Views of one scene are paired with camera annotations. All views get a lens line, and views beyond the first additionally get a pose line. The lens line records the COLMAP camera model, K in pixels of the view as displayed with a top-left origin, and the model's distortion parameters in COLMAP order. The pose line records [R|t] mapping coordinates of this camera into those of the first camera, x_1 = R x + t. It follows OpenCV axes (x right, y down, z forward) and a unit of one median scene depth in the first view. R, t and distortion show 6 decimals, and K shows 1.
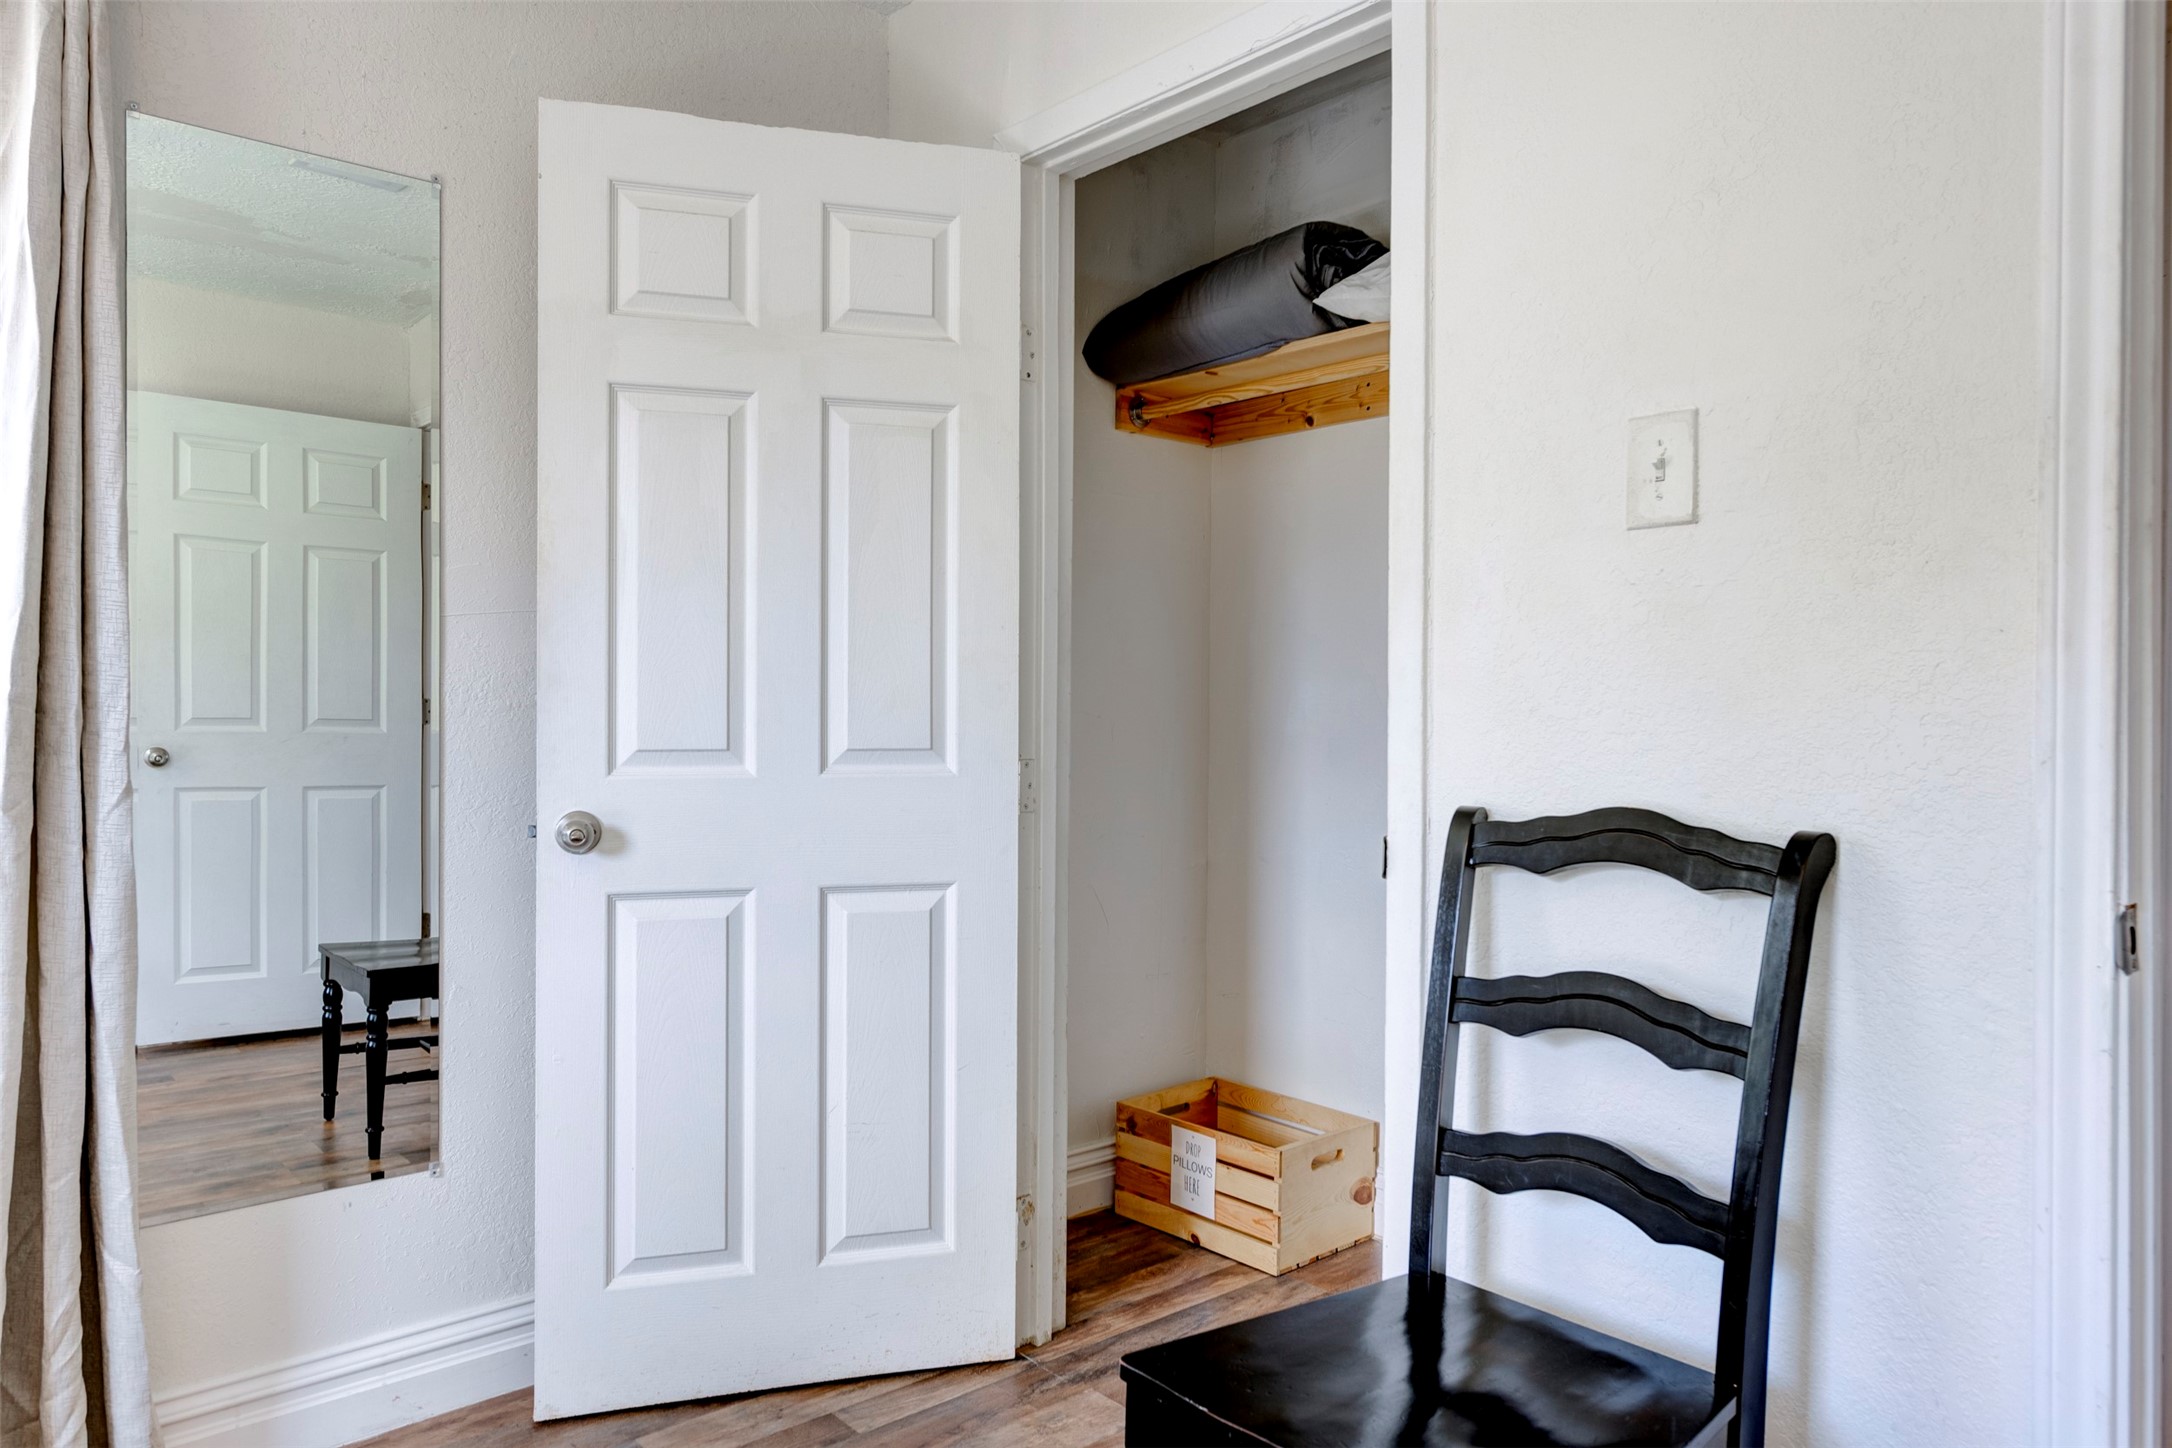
lens RADIAL K [[1439.3, 0, 1086.4], [0, 1439.3, 709.0], [0, 0, 1]] dist [-0.002940, -0.000997]
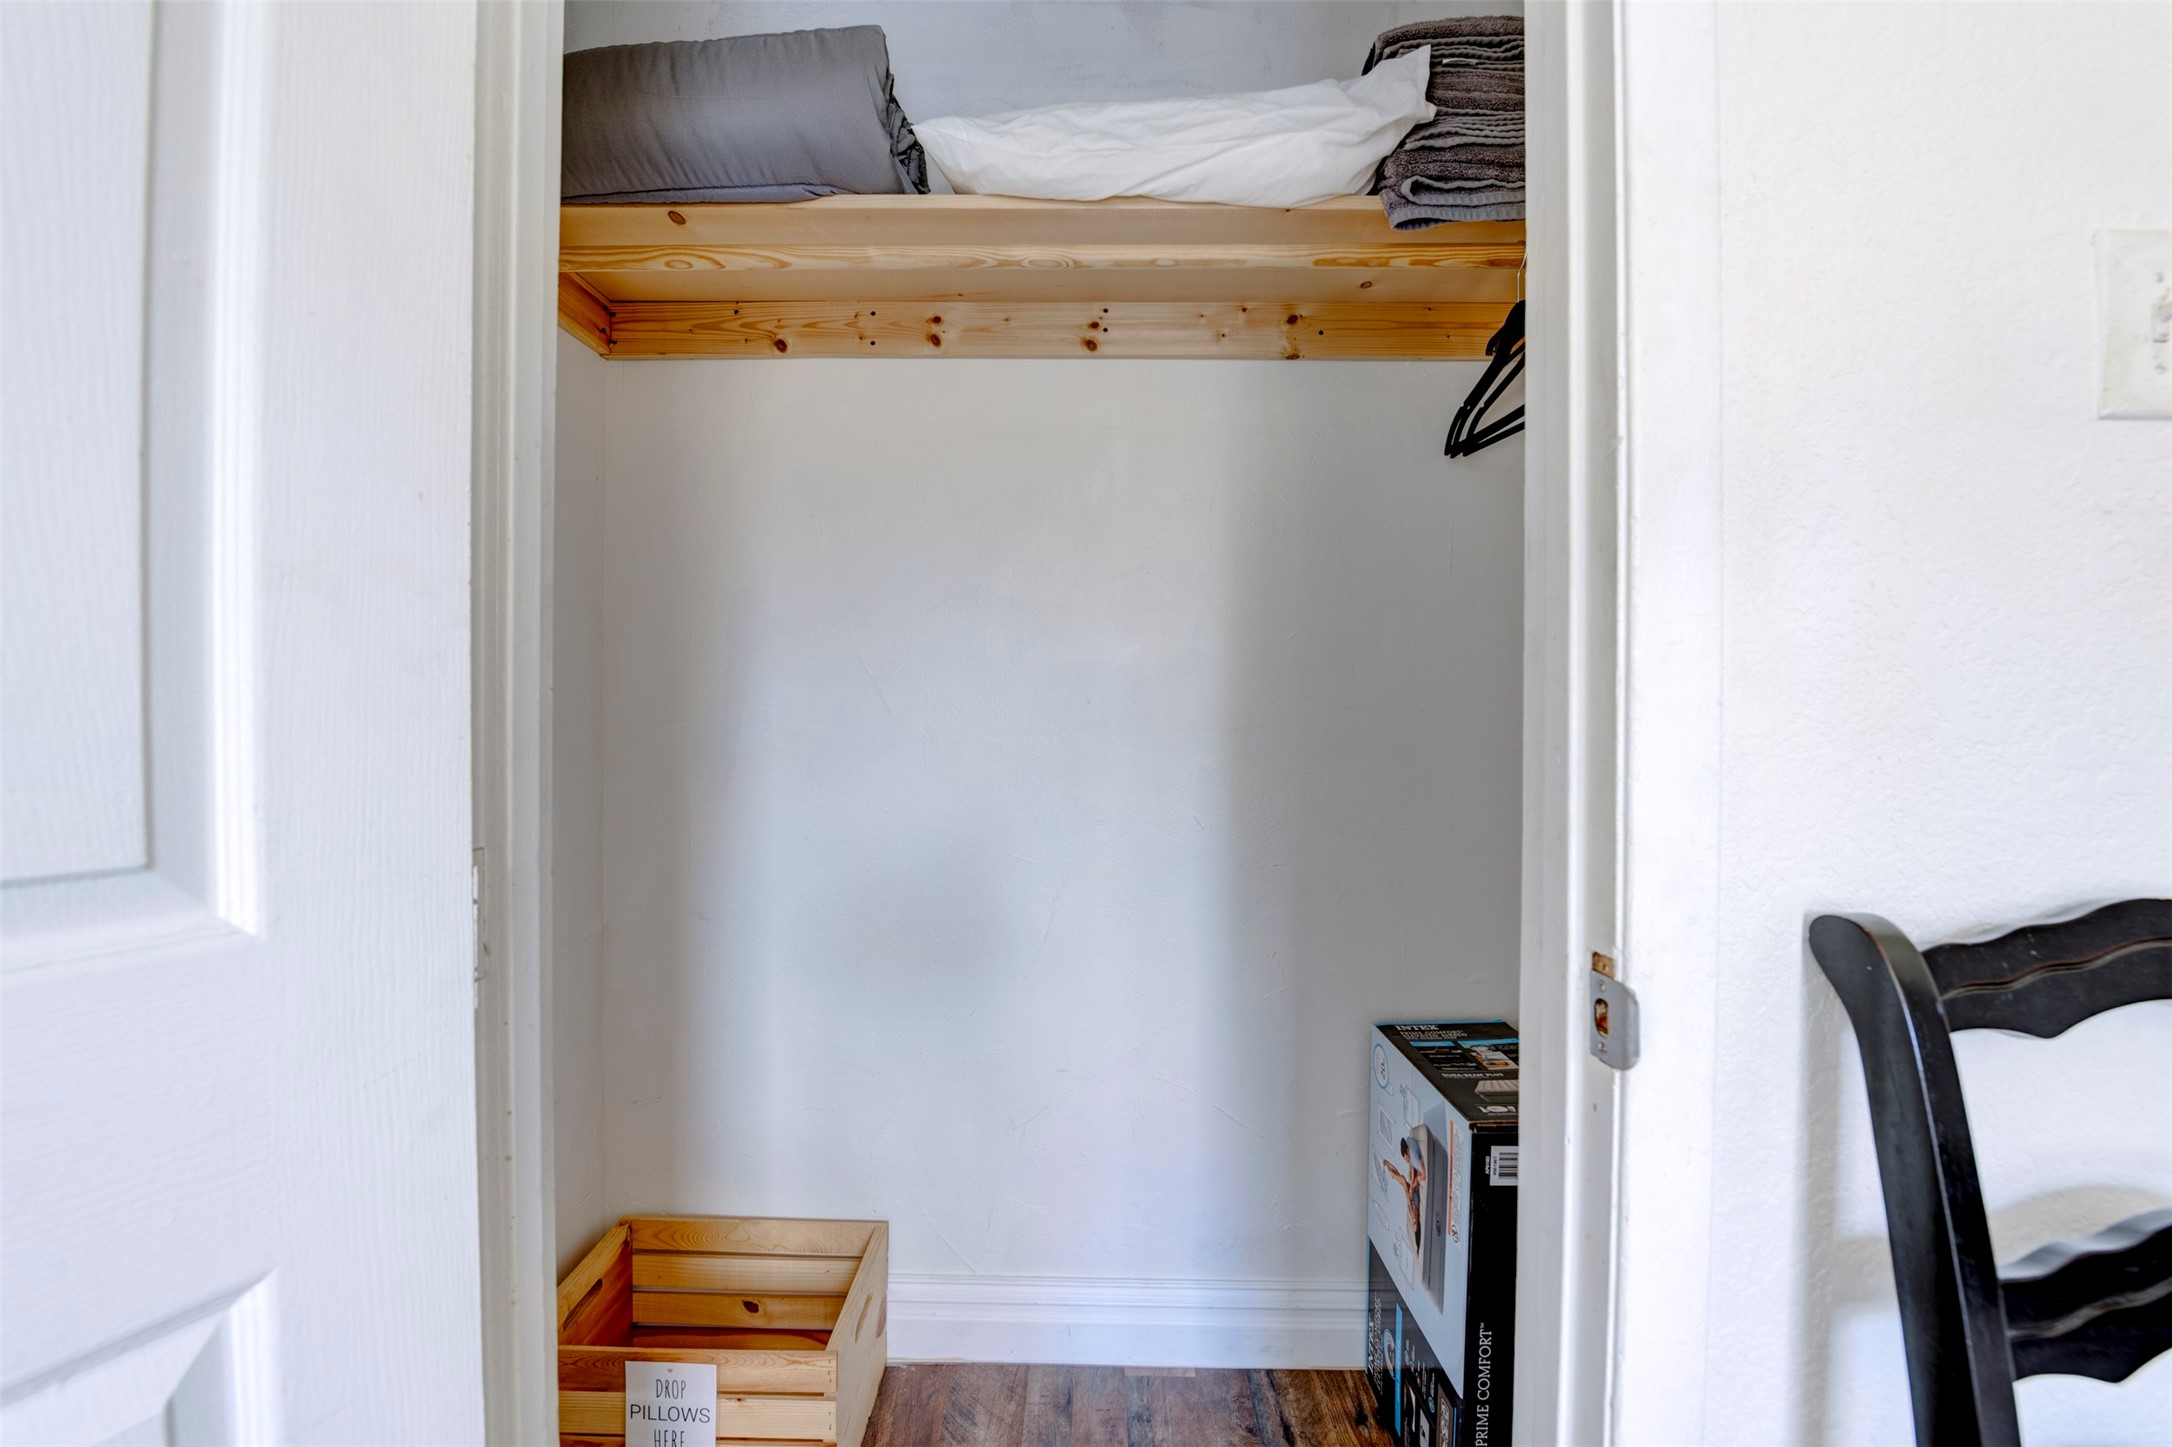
lens RADIAL K [[866.9, 0, 1057.8], [0, 866.9, 733.4], [0, 0, 1]] dist [-0.015767, -0.002023]
pose [[0.685329, -0.010928, 0.728152, -0.085302], [-0.004337, 0.999808, 0.019087, -0.002285], [-0.728221, -0.016239, 0.685150, 0.600712]]
